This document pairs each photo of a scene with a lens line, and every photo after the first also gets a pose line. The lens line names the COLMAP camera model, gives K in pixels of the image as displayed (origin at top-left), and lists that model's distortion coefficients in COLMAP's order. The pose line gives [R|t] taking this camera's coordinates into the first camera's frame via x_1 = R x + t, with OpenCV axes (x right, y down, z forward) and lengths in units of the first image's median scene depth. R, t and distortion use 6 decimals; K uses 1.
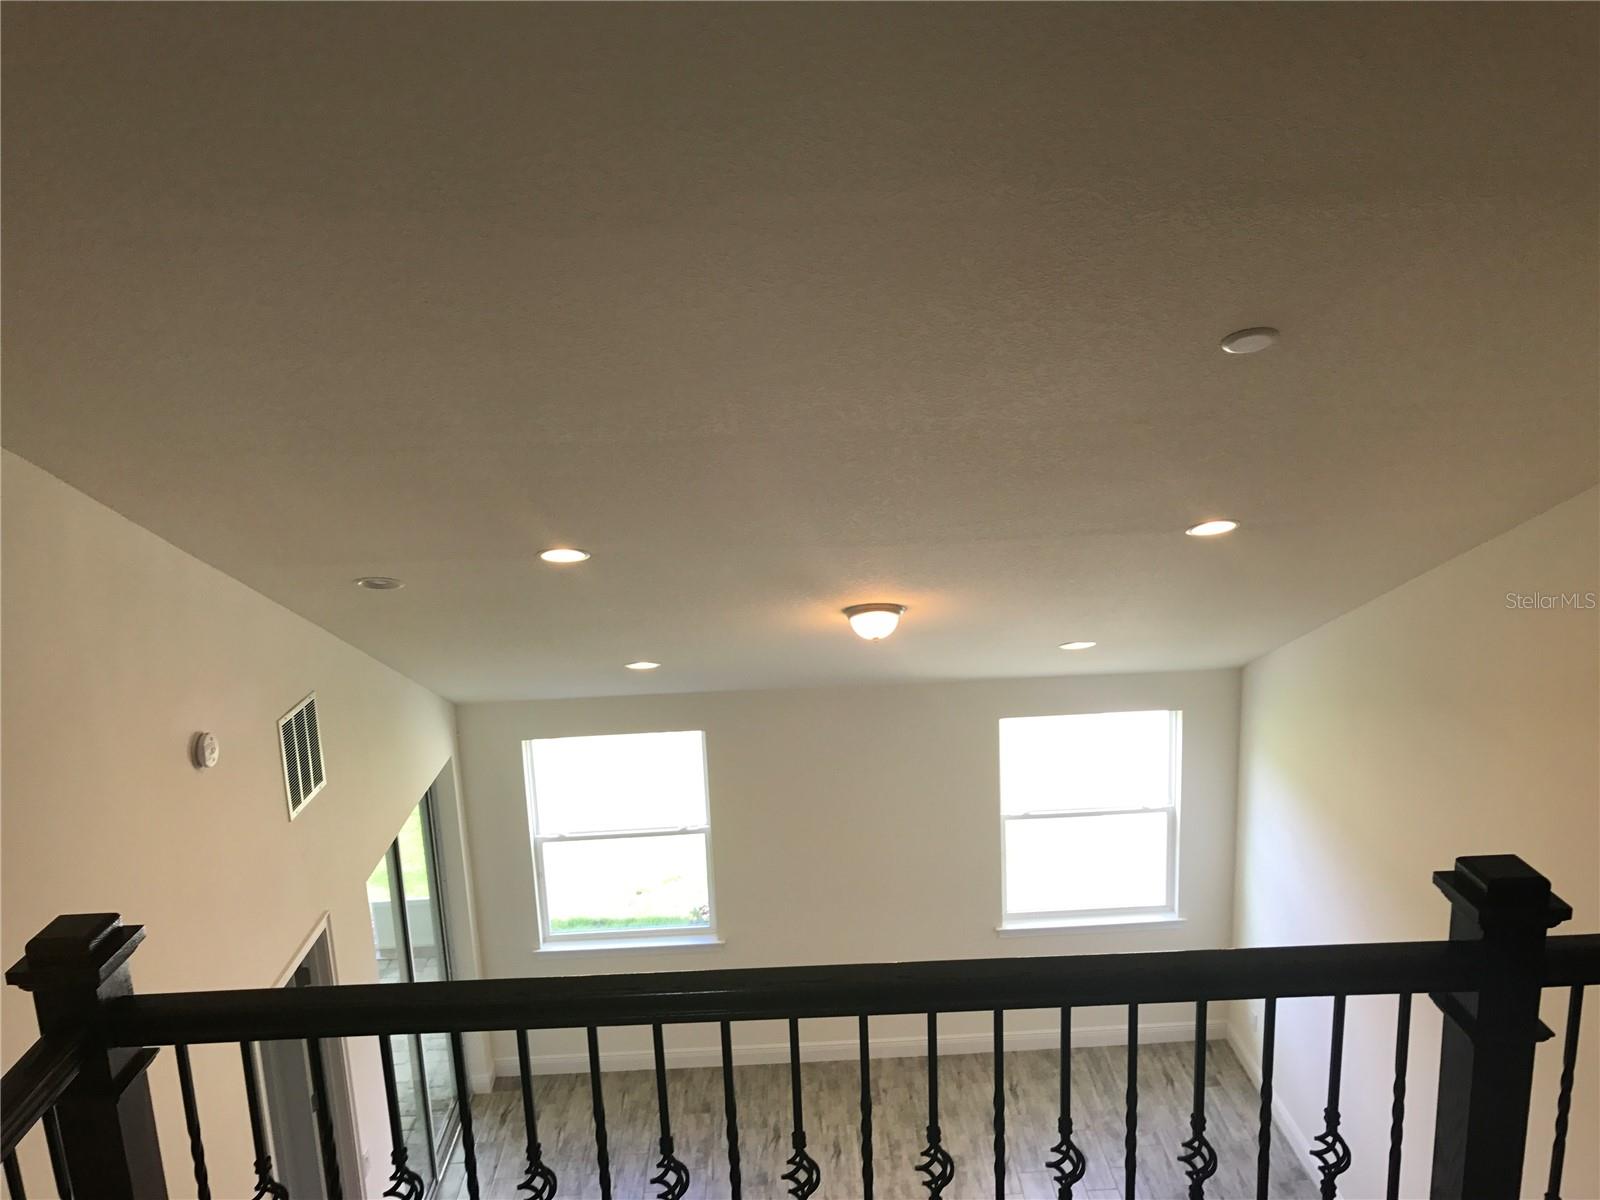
lens RADIAL K [[1316.3, 0, 797.6], [0, 1316.3, 591.4], [0, 0, 1]] dist [0.014475, 0.002310]
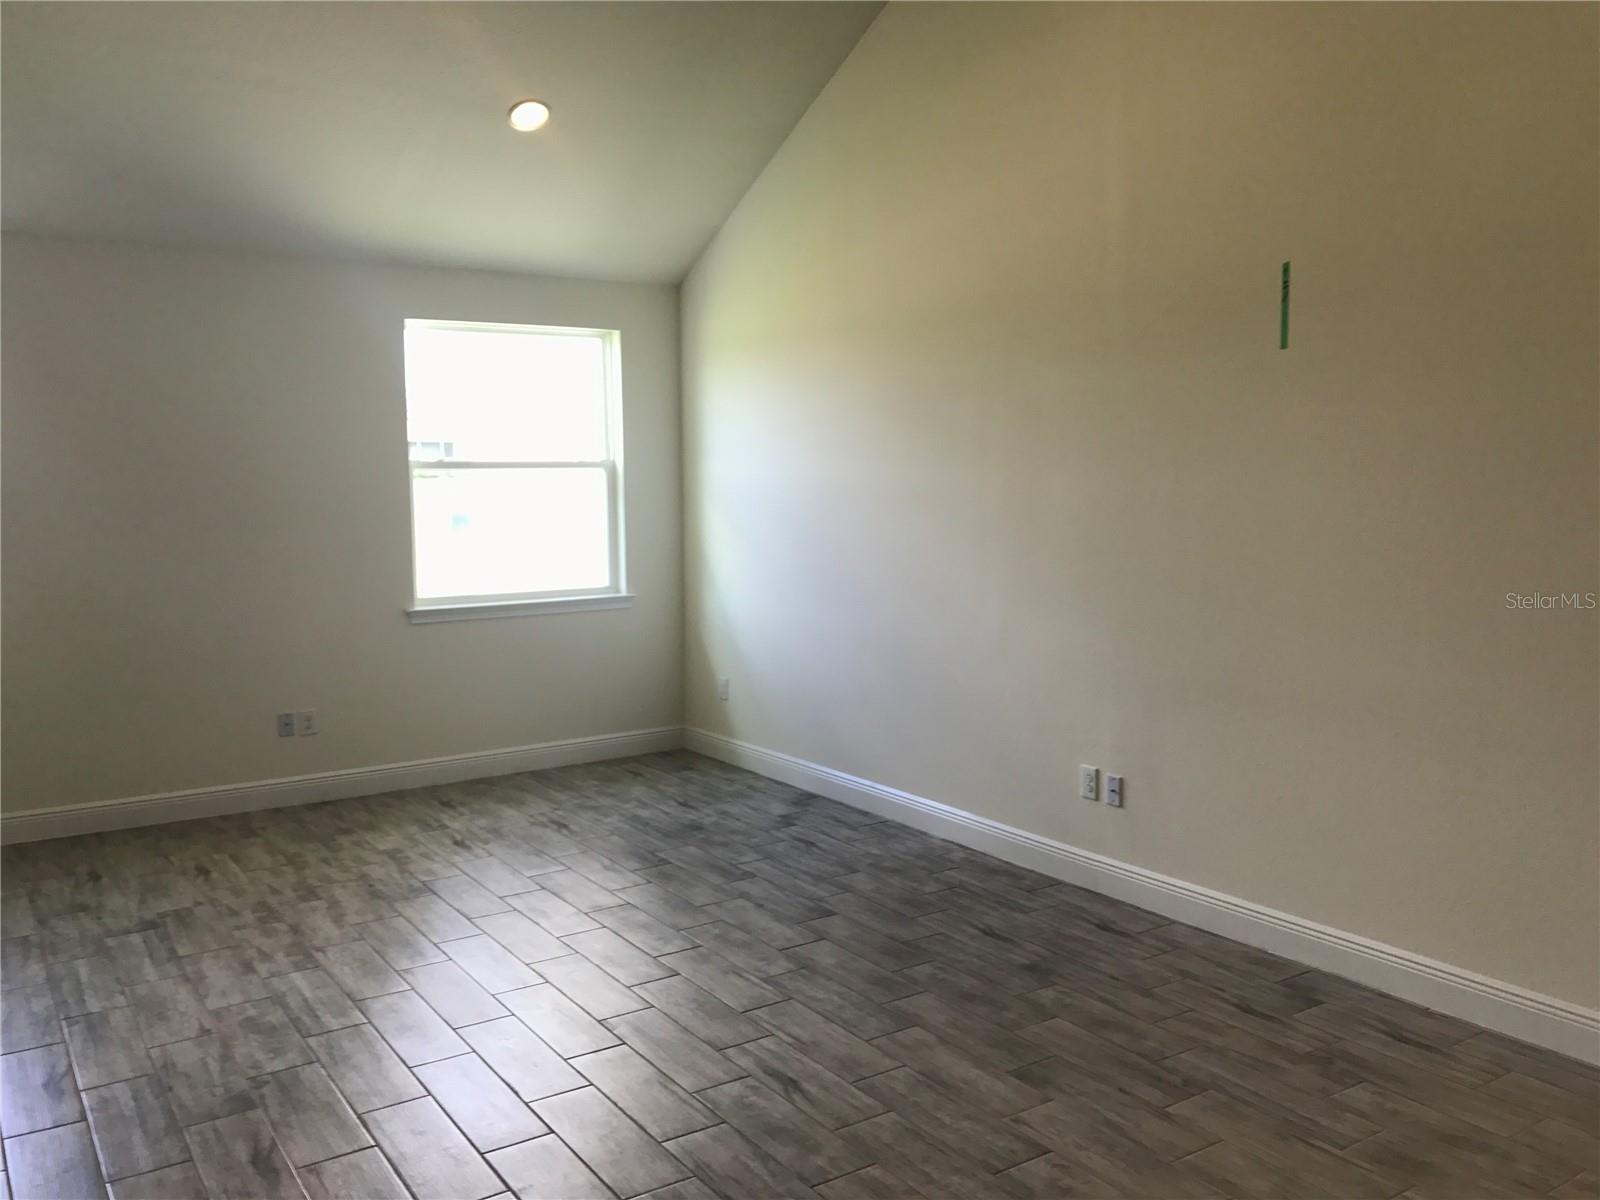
lens RADIAL K [[1316.3, 0, 797.6], [0, 1316.3, 591.4], [0, 0, 1]] dist [0.014475, 0.002310]
pose [[0.848964, -0.009240, 0.528369, -0.060942], [0.096303, 0.985810, -0.137496, 0.376597], [-0.519601, 0.167613, 0.837807, 0.248249]]
